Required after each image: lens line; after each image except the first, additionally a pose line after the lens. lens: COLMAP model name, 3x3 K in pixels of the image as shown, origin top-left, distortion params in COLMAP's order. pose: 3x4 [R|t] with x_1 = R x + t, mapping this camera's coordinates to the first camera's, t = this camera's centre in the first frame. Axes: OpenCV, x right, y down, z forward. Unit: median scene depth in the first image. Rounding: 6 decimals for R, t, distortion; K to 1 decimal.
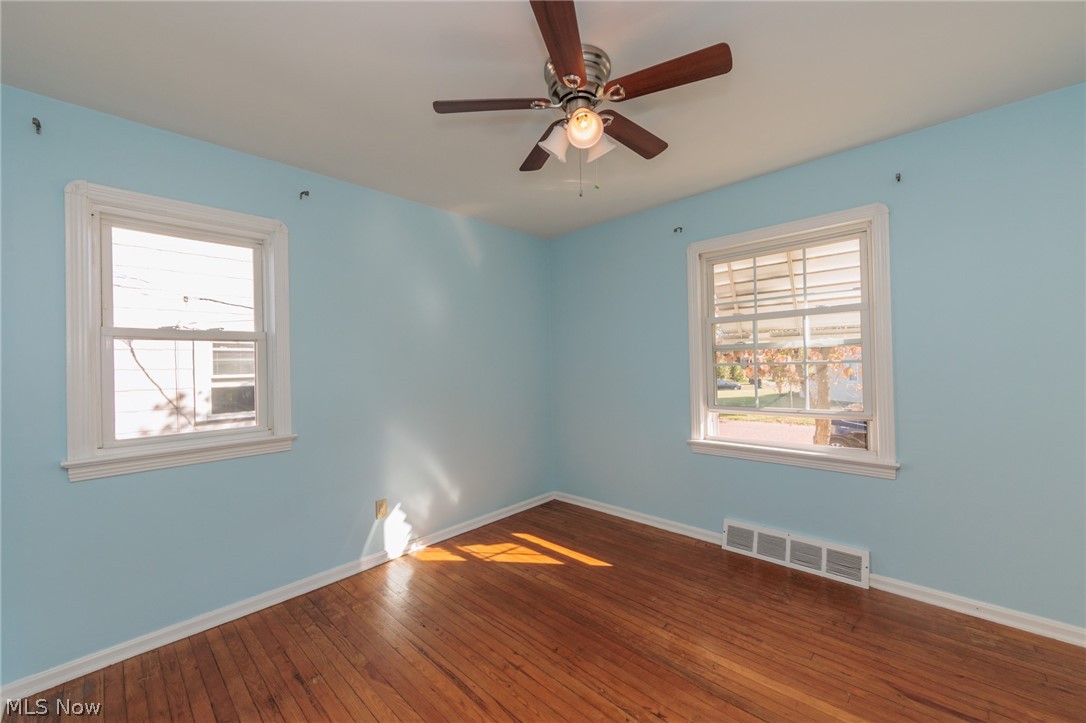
lens RADIAL K [[433.4, 0, 549.9], [0, 433.4, 359.7], [0, 0, 1]] dist [0.001202, -0.000906]
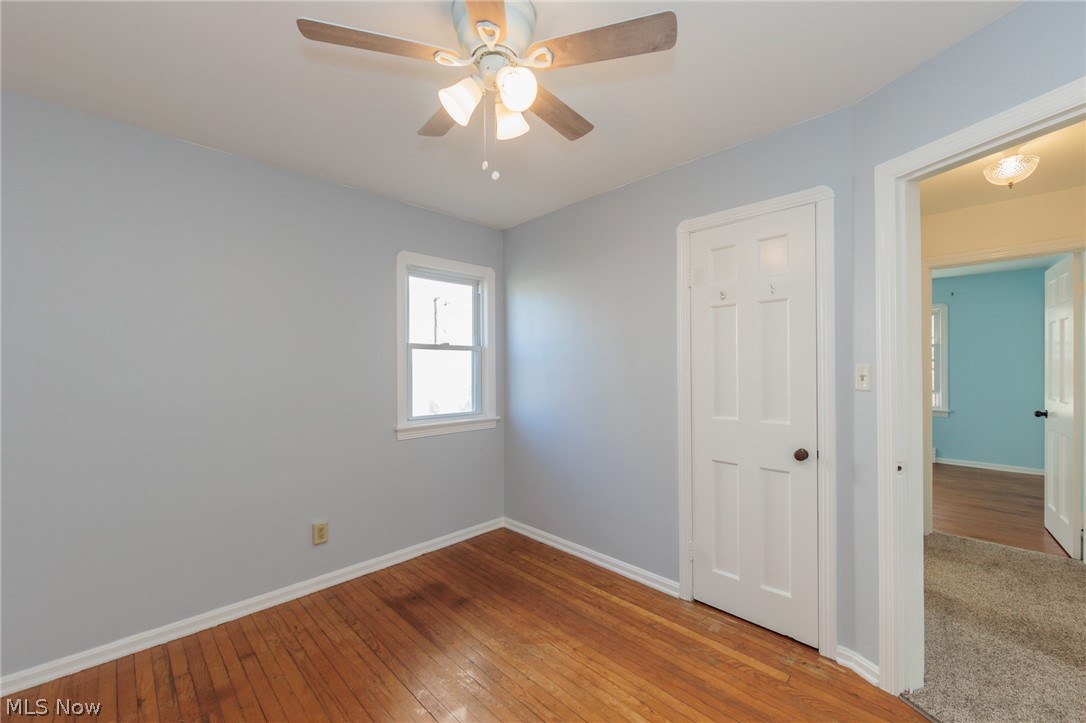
lens RADIAL K [[433.4, 0, 544.4], [0, 433.4, 372.2], [0, 0, 1]] dist [0.001202, -0.000906]
pose [[0.999336, 0.013120, -0.033987, -1.075035], [-0.012671, 0.999830, 0.013394, 0.013414], [0.034157, -0.012954, 0.999333, -1.166726]]
